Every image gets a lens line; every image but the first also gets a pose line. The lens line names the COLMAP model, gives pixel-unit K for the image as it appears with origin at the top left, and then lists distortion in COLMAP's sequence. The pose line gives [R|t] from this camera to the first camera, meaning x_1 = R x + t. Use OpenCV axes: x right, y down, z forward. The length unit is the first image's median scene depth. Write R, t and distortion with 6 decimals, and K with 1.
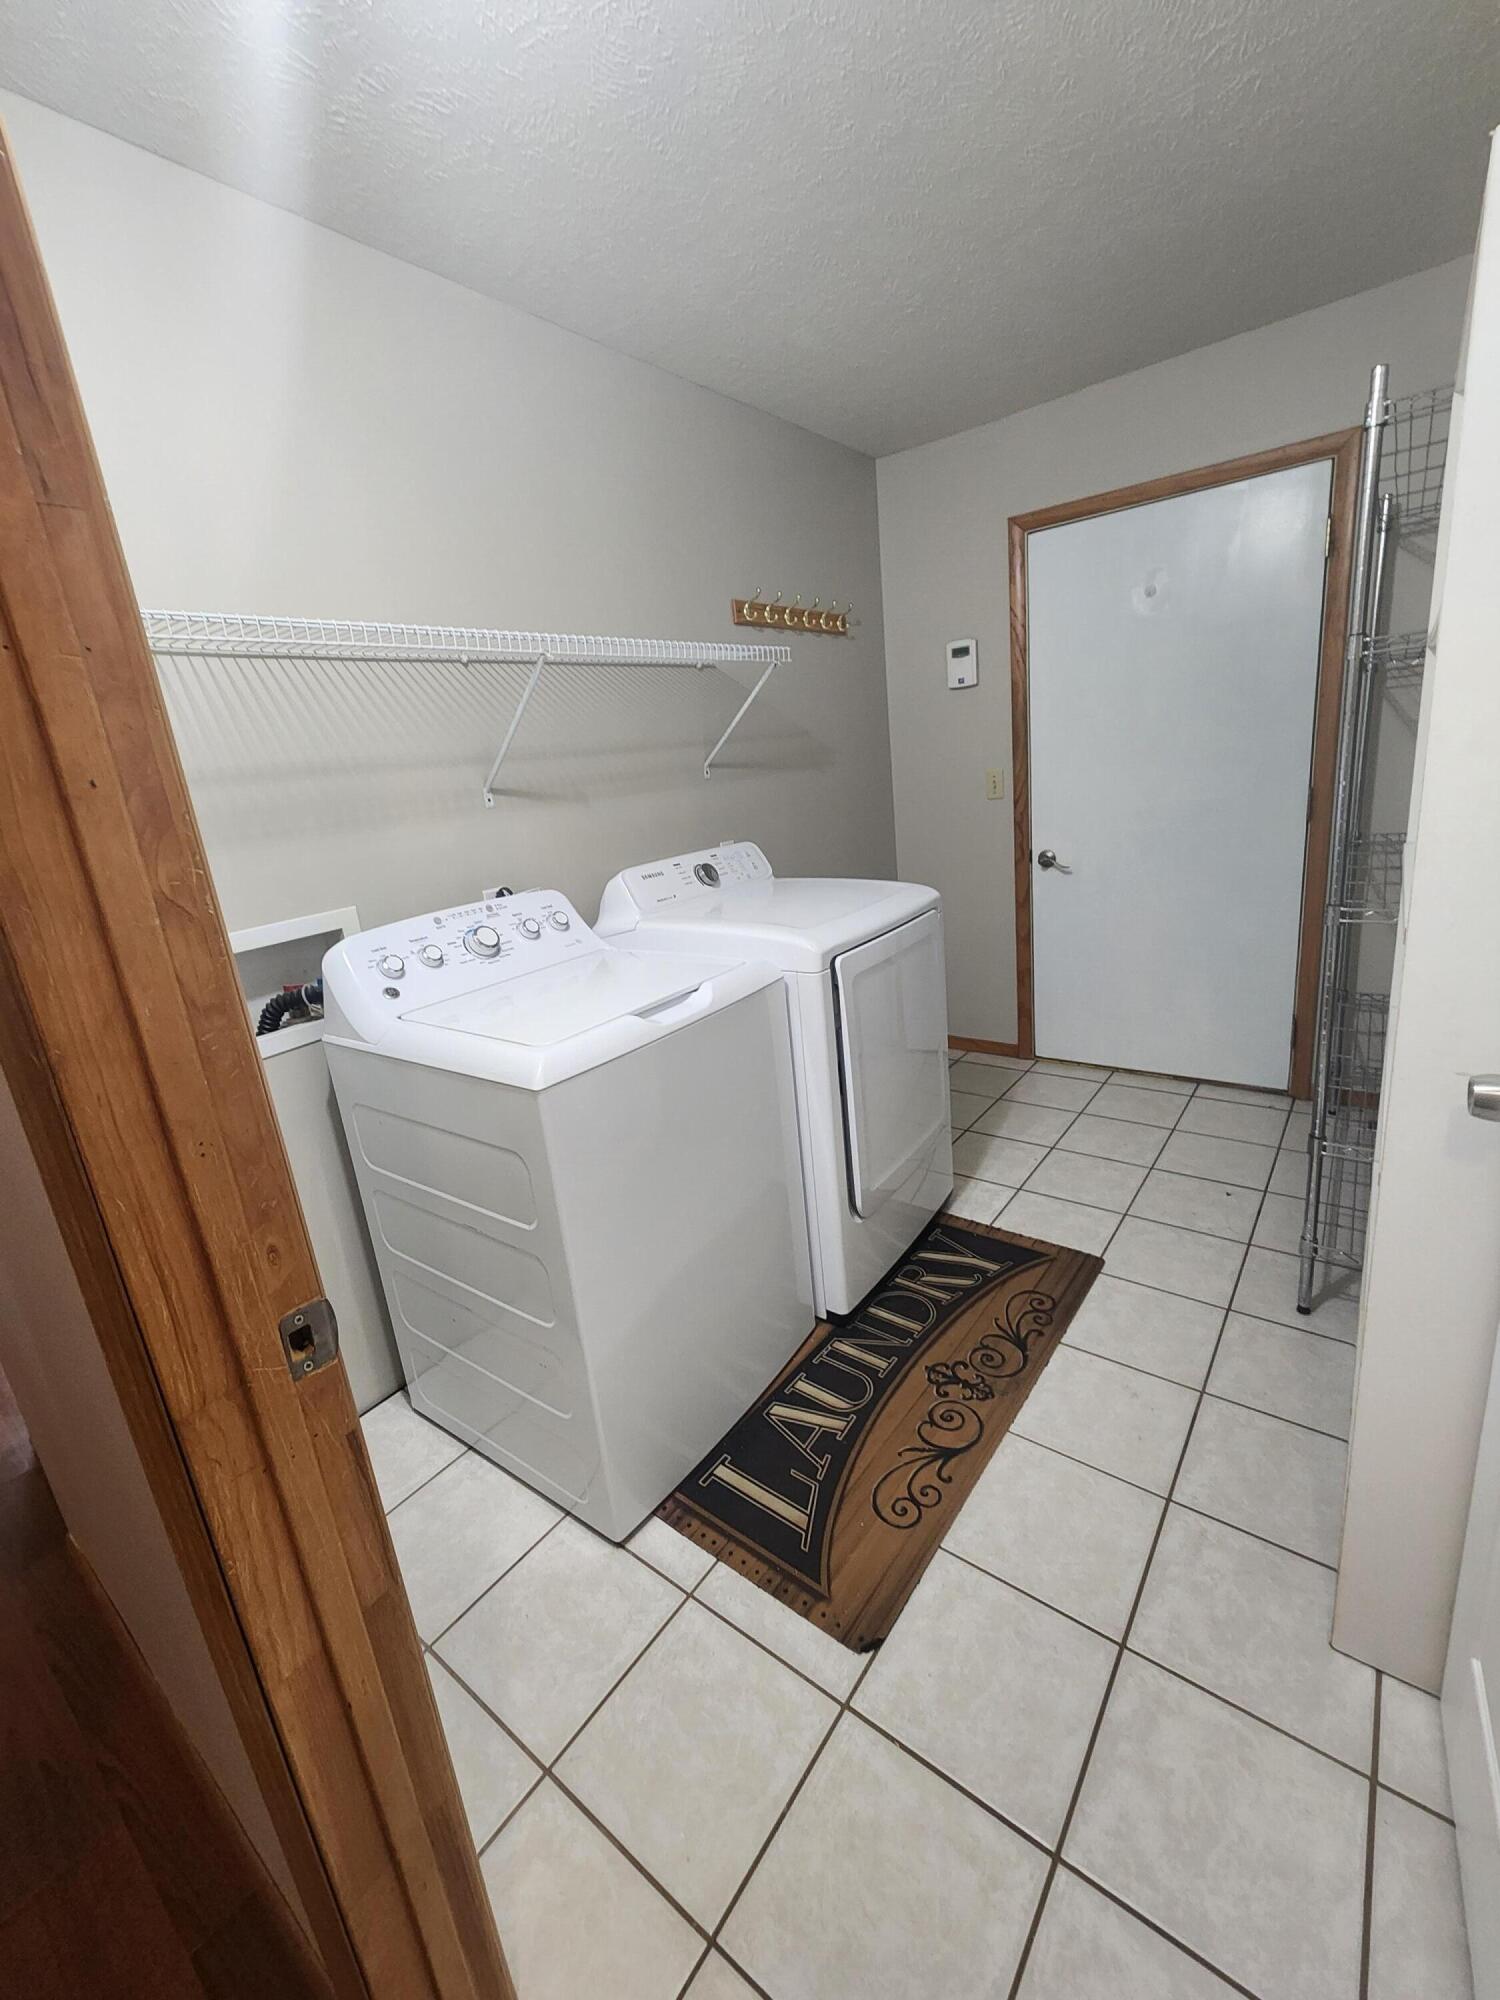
lens RADIAL K [[827.4, 0, 748.5], [0, 827.4, 980.3], [0, 0, 1]] dist [0.000794, -0.000414]
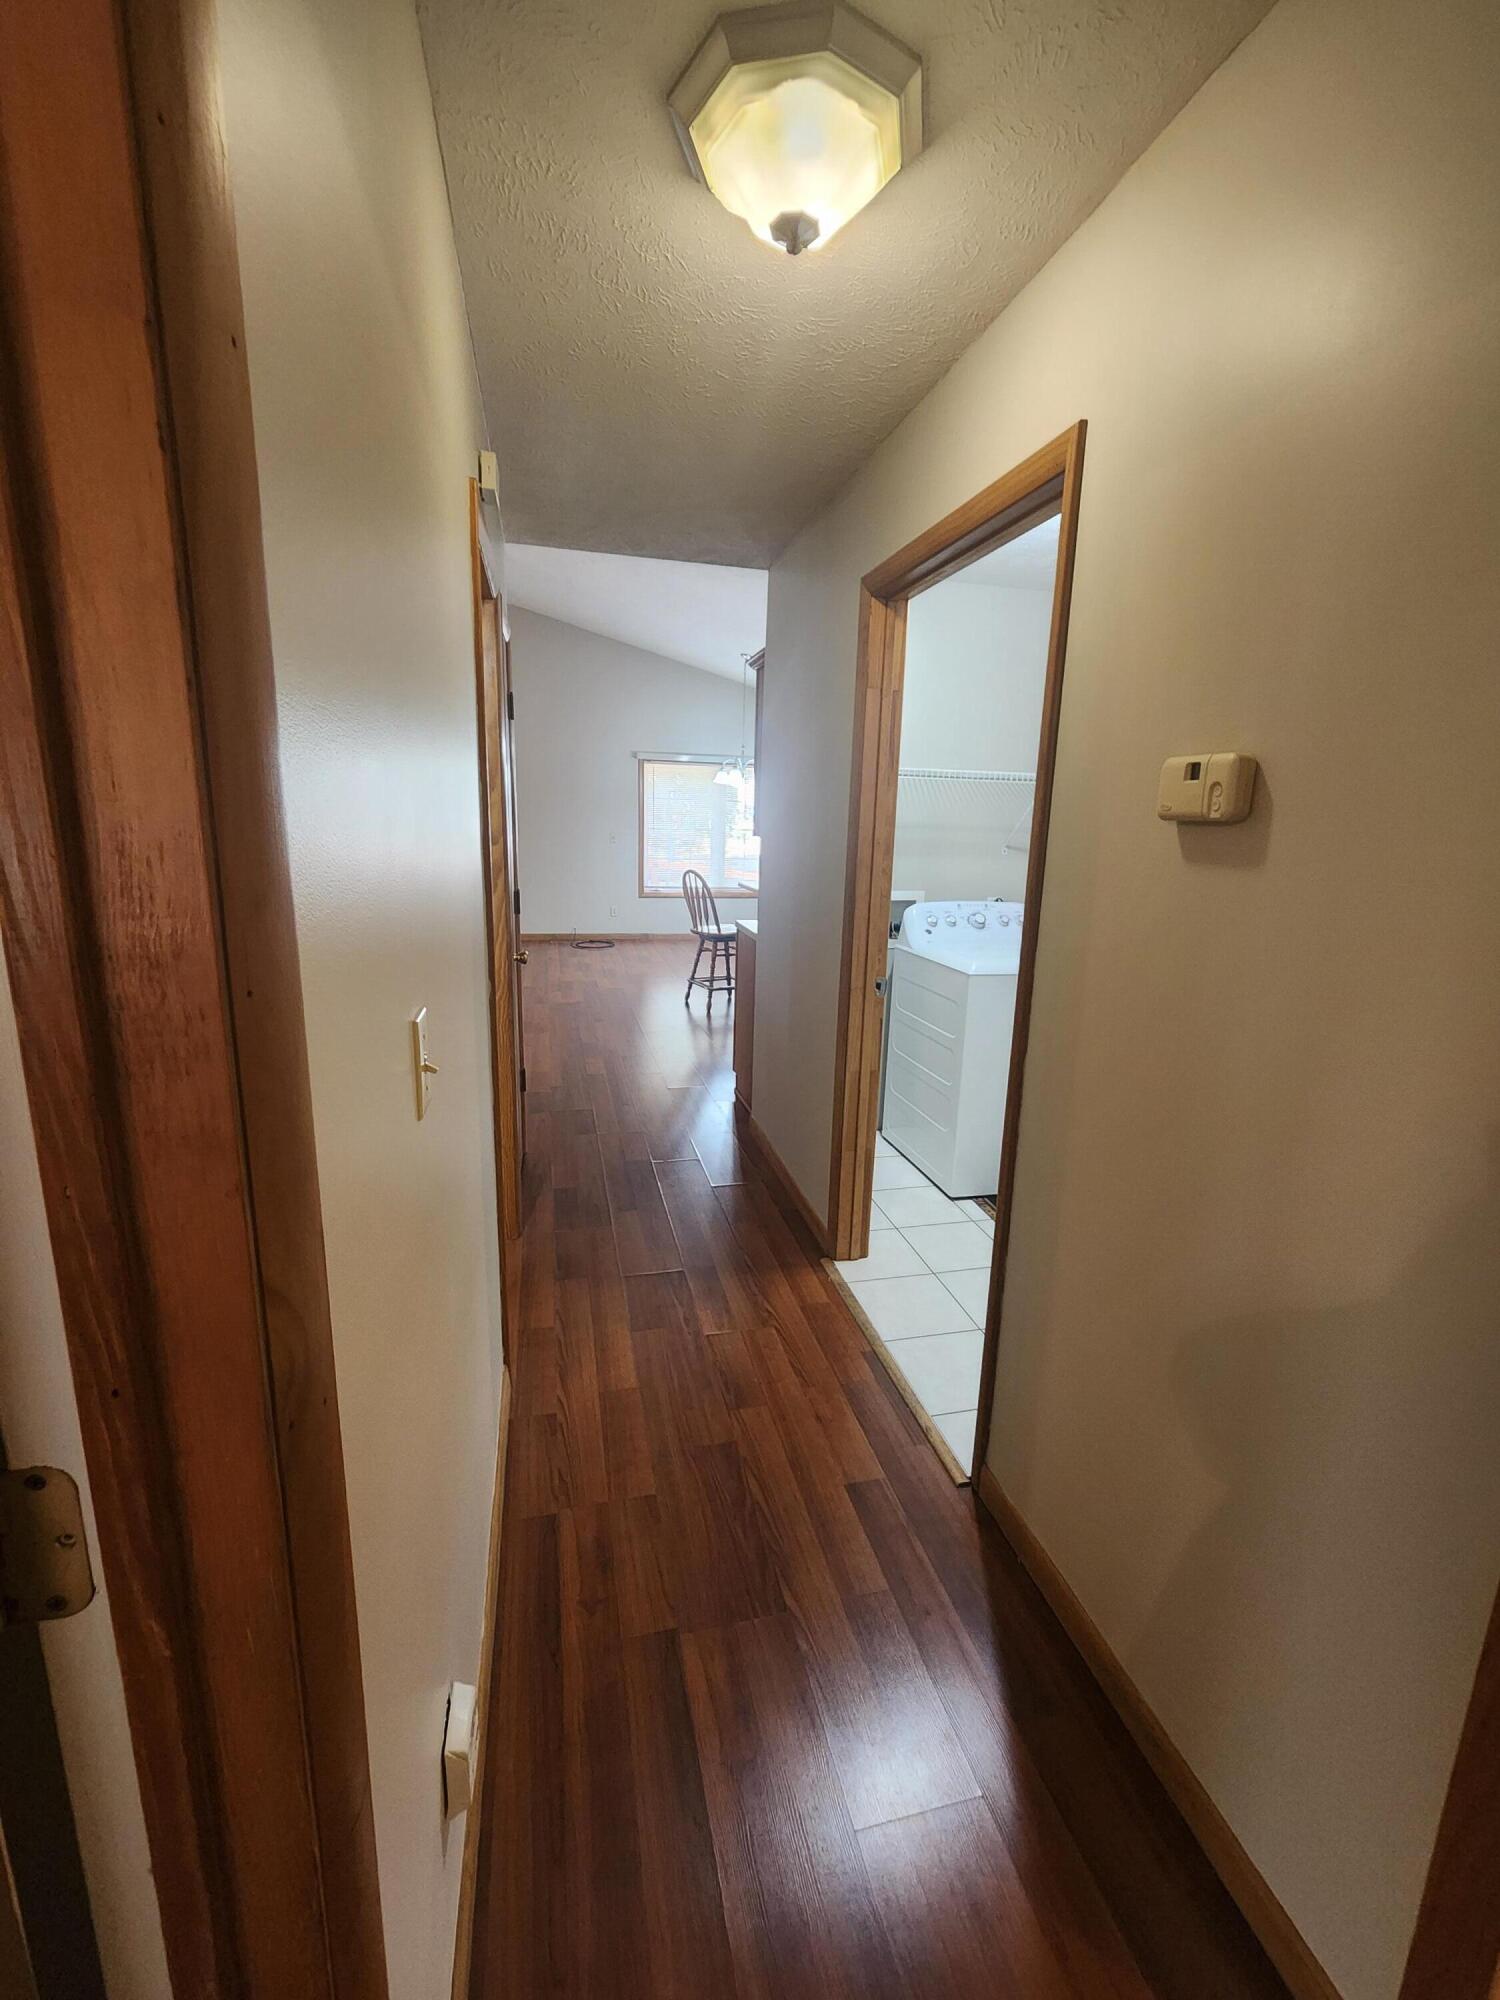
lens RADIAL K [[824.0, 0, 751.4], [0, 824.0, 983.6], [0, 0, 1]] dist [0.001240, -0.000034]
pose [[0.771610, 0.250108, -0.584862, 0.472949], [-0.268326, 0.961627, 0.057223, 0.136633], [0.576731, 0.112780, 0.809112, -0.931404]]
